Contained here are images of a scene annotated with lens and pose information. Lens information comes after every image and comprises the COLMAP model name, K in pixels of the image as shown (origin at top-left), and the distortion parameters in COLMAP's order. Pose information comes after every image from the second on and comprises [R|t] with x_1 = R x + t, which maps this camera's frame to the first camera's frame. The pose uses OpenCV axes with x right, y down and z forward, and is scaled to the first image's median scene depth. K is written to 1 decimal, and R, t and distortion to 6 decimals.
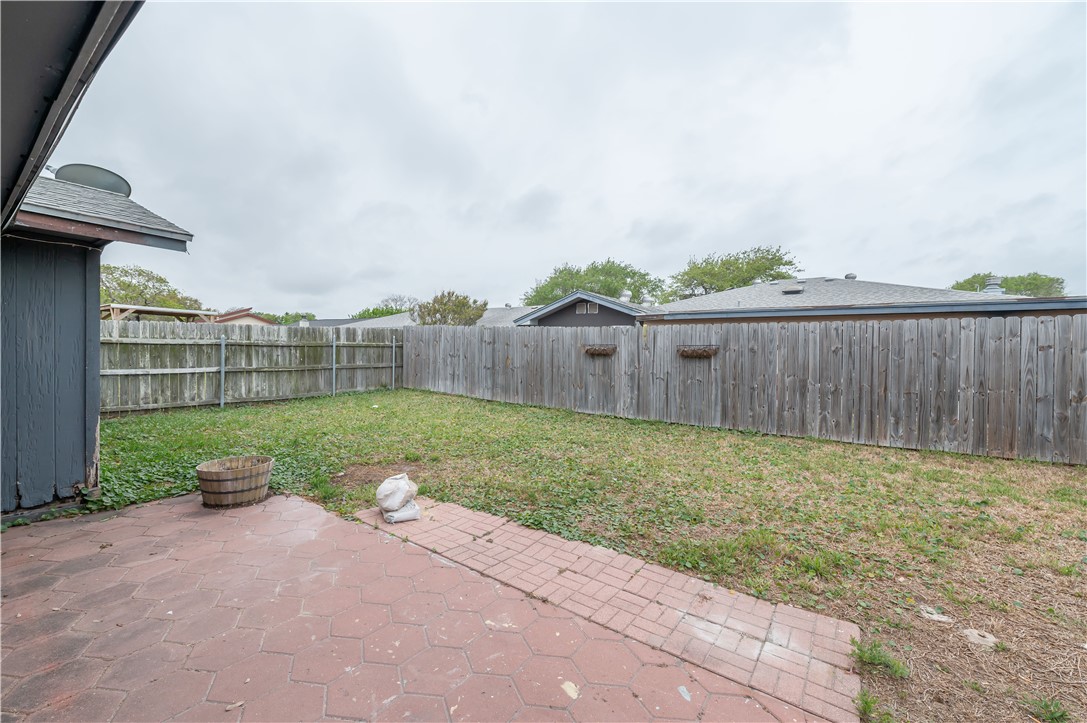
lens RADIAL K [[430.3, 0, 544.1], [0, 430.3, 357.8], [0, 0, 1]] dist [-0.006571, -0.000286]
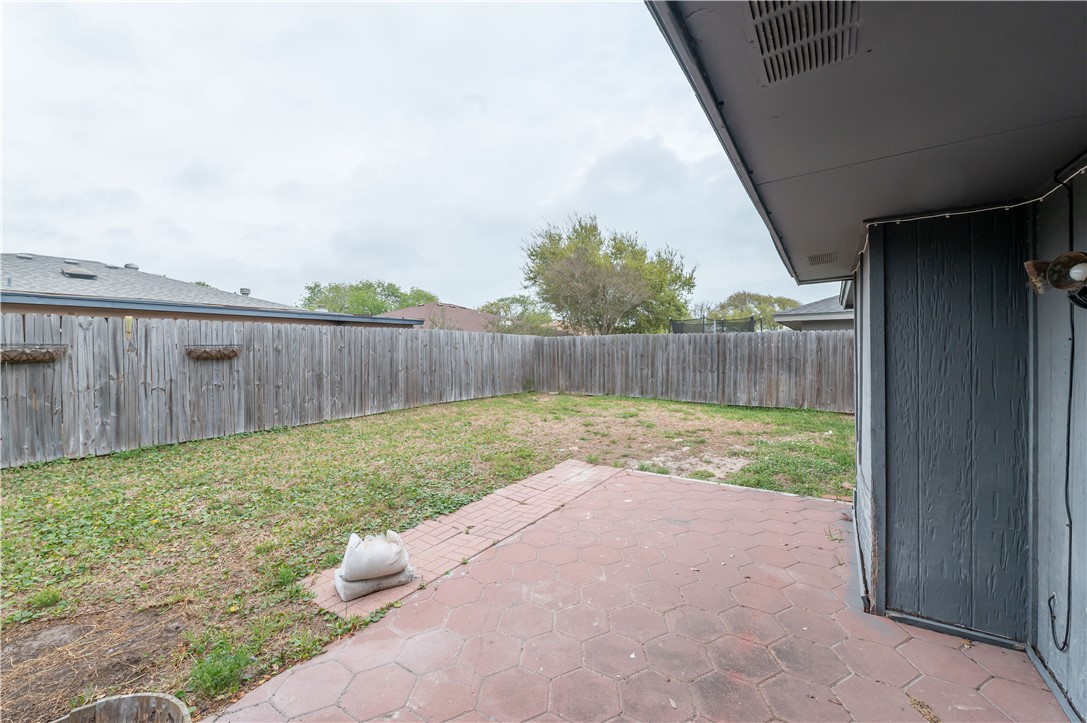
lens RADIAL K [[430.3, 0, 544.1], [0, 430.3, 357.8], [0, 0, 1]] dist [-0.006571, -0.000286]
pose [[-0.027359, -0.035702, 0.998988, -0.604141], [0.025096, 0.999022, 0.036391, -0.020792], [-0.999311, 0.026066, -0.026436, 0.413575]]
